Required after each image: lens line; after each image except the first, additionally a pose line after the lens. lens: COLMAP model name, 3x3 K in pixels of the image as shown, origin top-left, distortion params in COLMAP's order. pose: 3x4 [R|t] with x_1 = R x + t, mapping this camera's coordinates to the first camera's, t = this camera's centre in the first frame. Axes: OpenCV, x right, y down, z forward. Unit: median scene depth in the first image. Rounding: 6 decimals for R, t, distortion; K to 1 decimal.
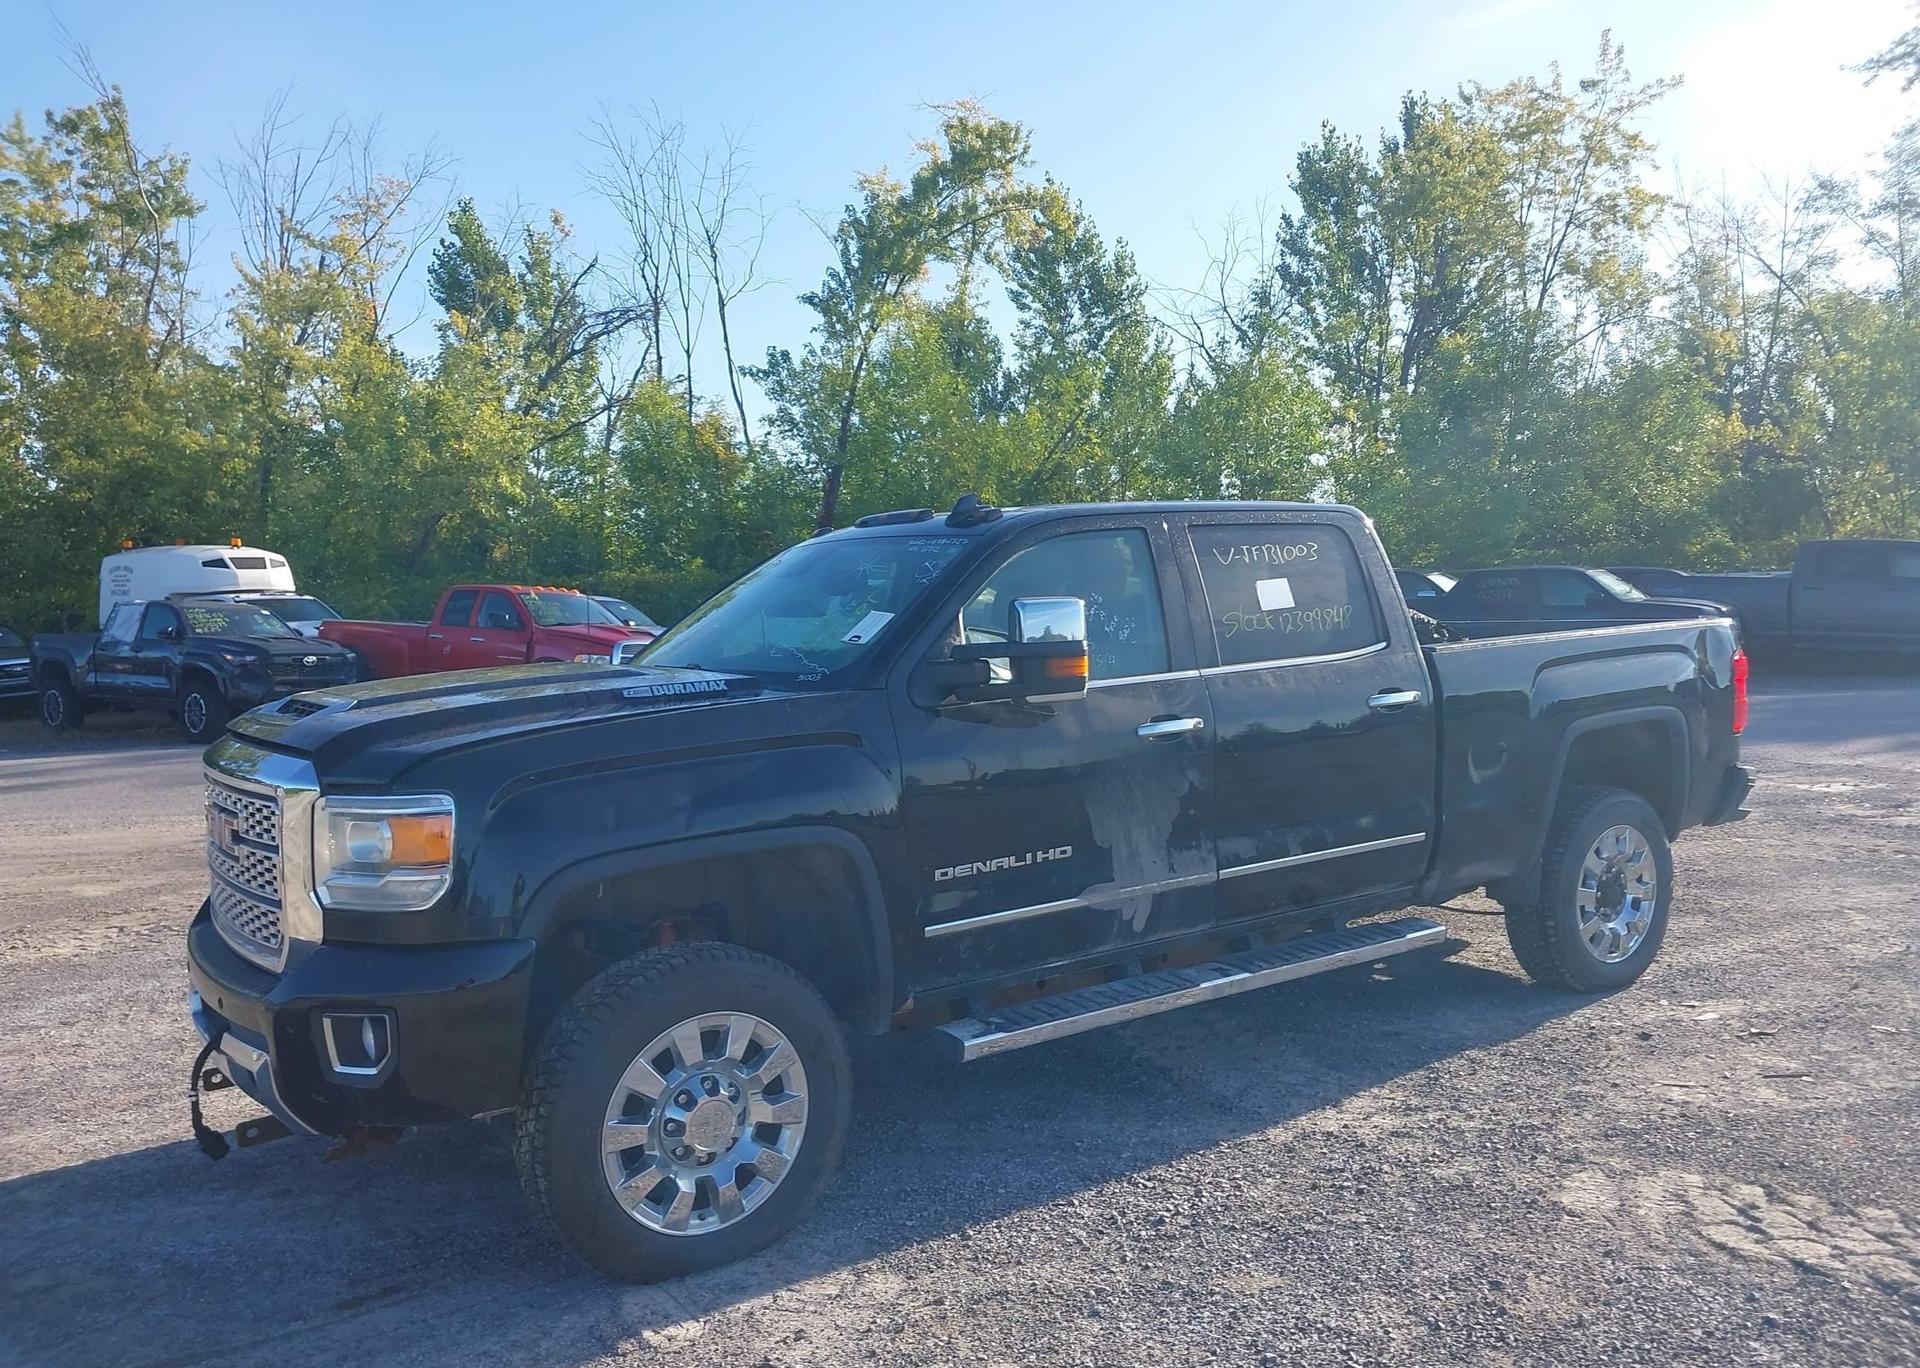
lens RADIAL K [[1612.3, 0, 969.6], [0, 1612.3, 681.8], [0, 0, 1]] dist [0.066777, -0.105293]
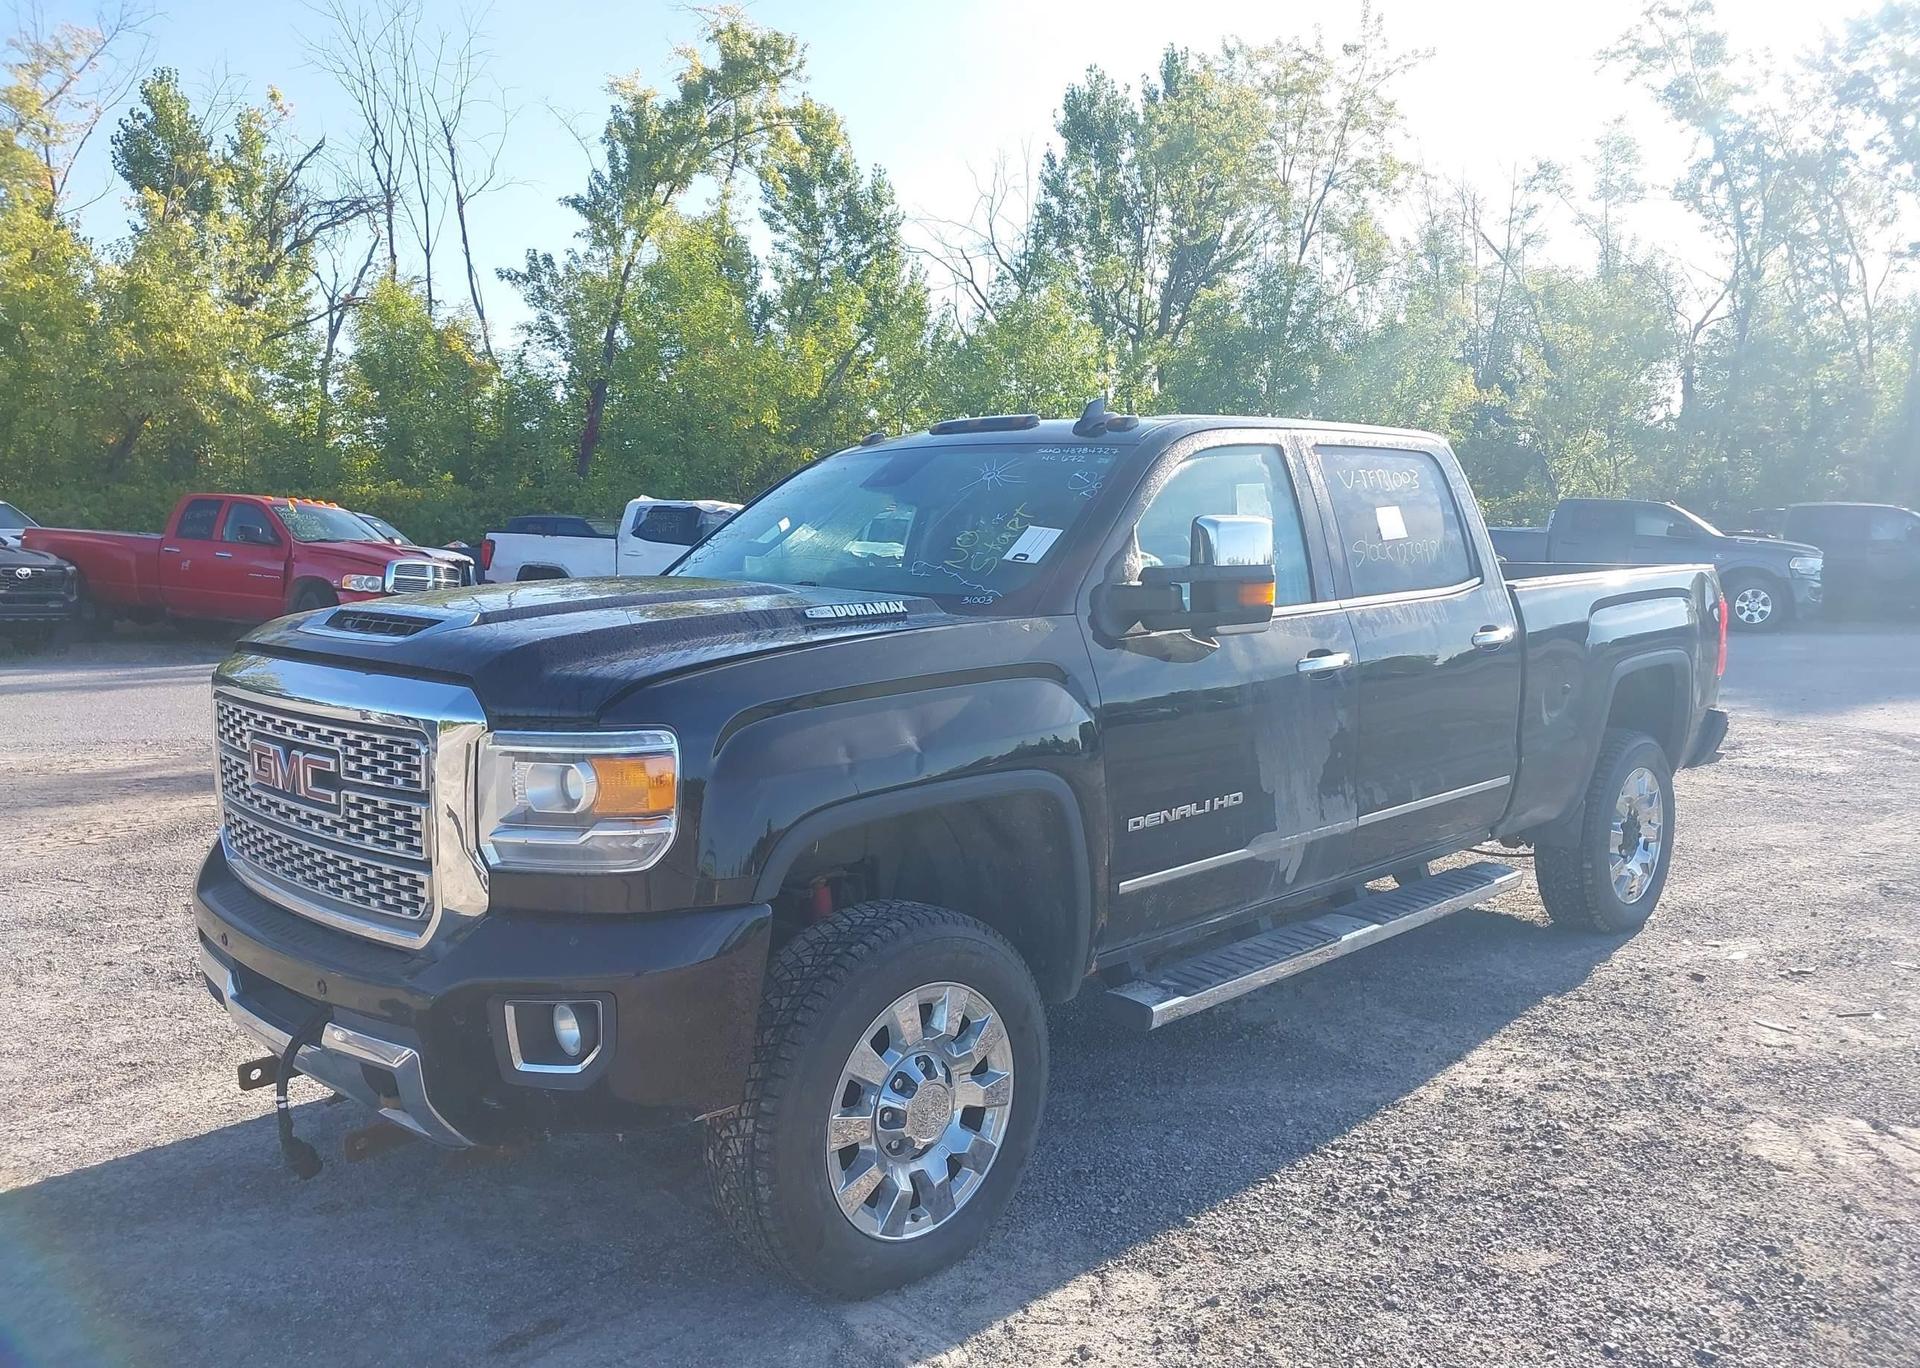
lens RADIAL K [[1604.0, 0, 973.1], [0, 1604.0, 692.5], [0, 0, 1]] dist [0.021106, -0.015897]
pose [[0.979920, 0.012537, 0.198996, -0.053770], [-0.021596, 0.998824, 0.043419, 0.001948], [-0.198218, -0.046844, 0.979038, 0.029077]]
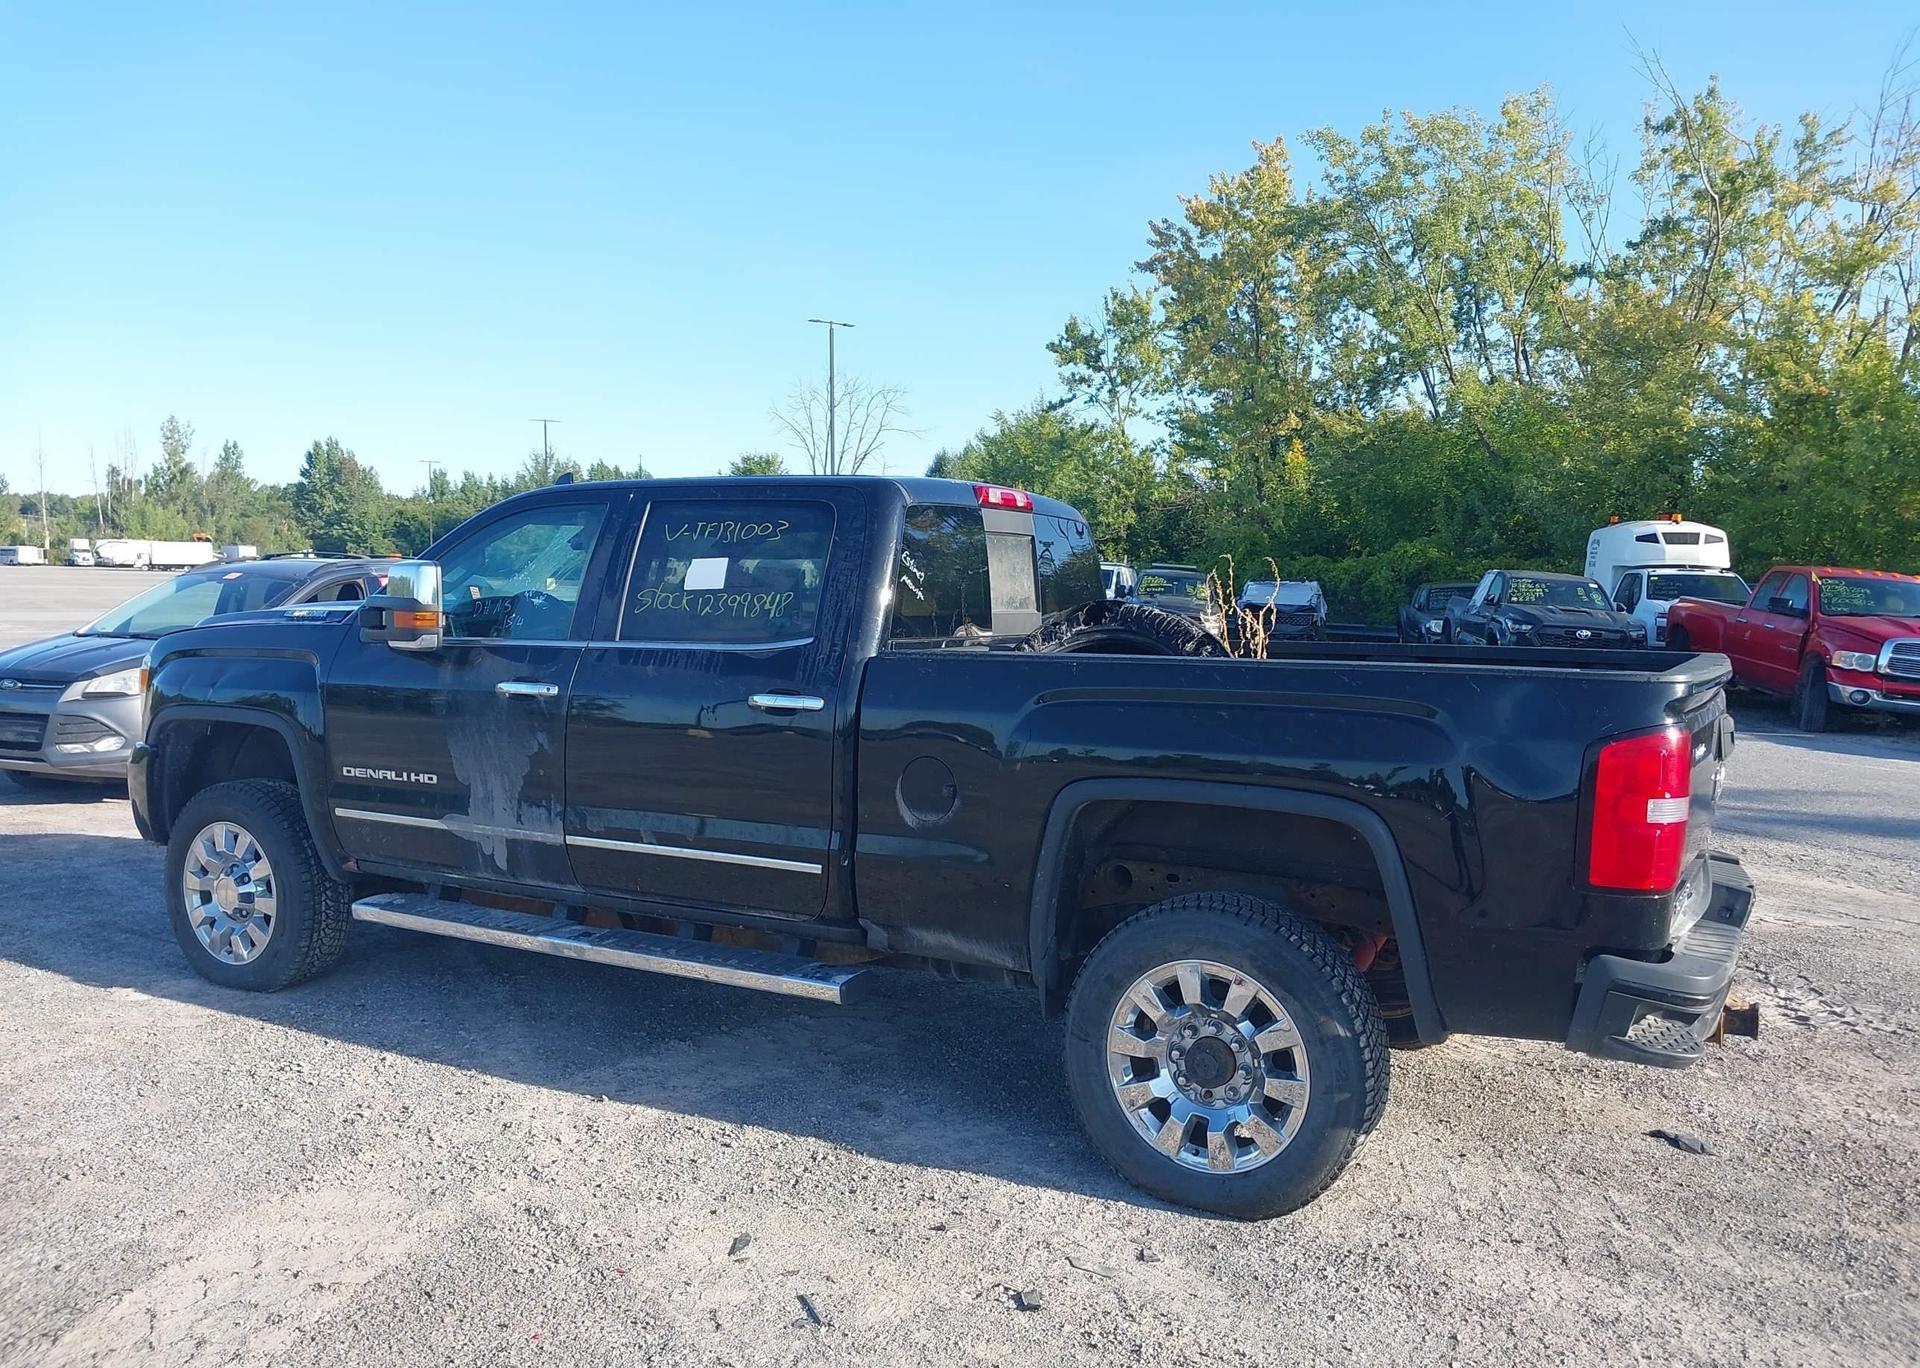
lens RADIAL K [[1604.0, 0, 973.1], [0, 1604.0, 692.5], [0, 0, 1]] dist [0.021106, -0.015897]
pose [[0.383236, 0.102243, -0.917974, 0.256690], [-0.081049, 0.993743, 0.076846, -0.016092], [0.920088, 0.044950, 0.389125, 0.179664]]
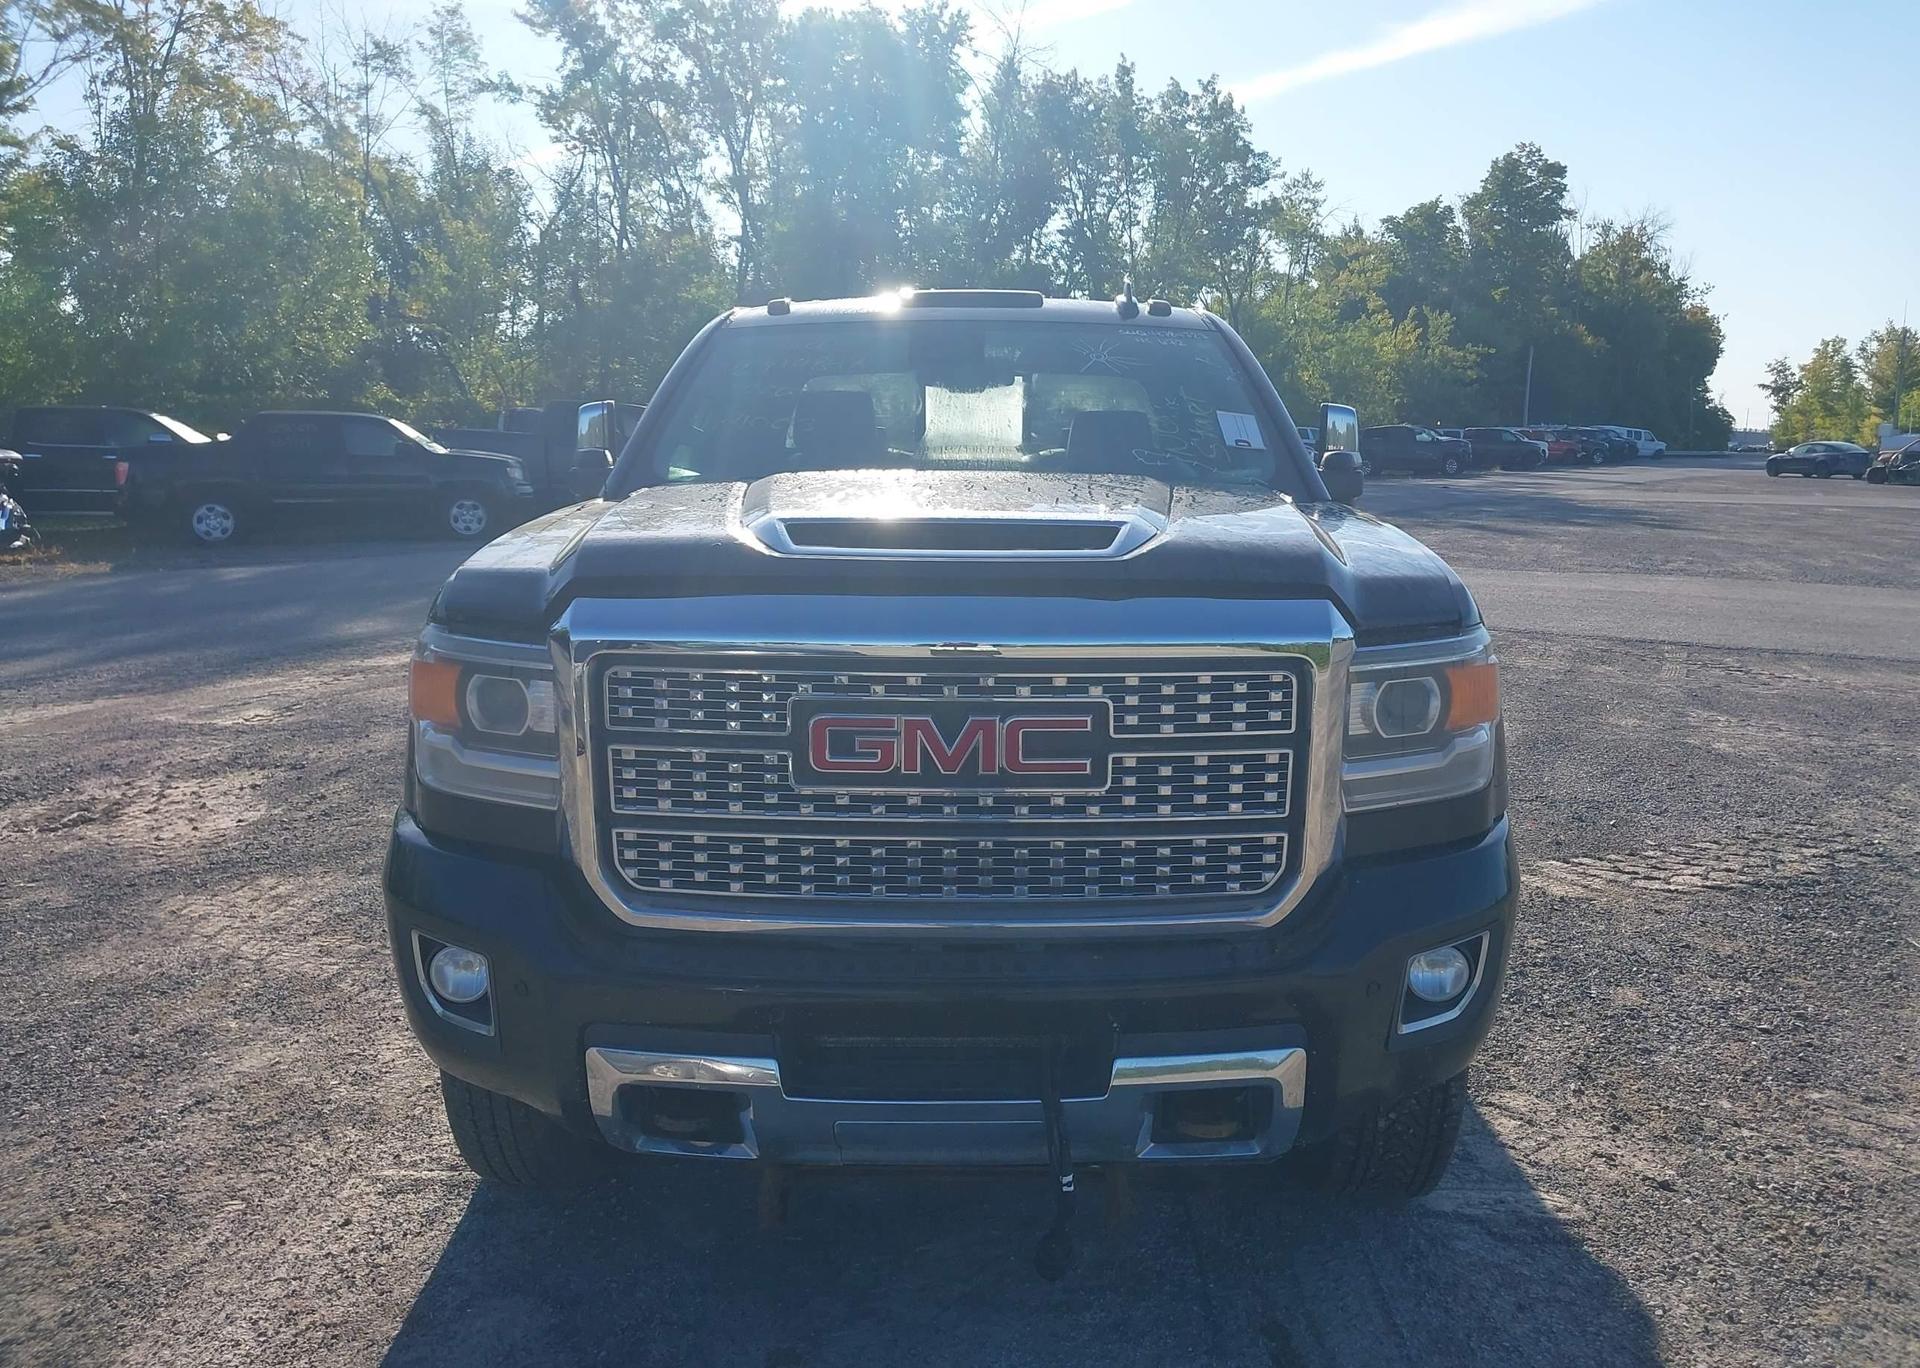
lens RADIAL K [[1606.5, 0, 1018.6], [0, 1606.5, 686.4], [0, 0, 1]] dist [0.040991, -0.001625]
pose [[0.524863, -0.095711, 0.845788, -0.172628], [0.024201, 0.994934, 0.097570, 0.002787], [-0.850842, -0.030742, 0.524521, 0.126641]]
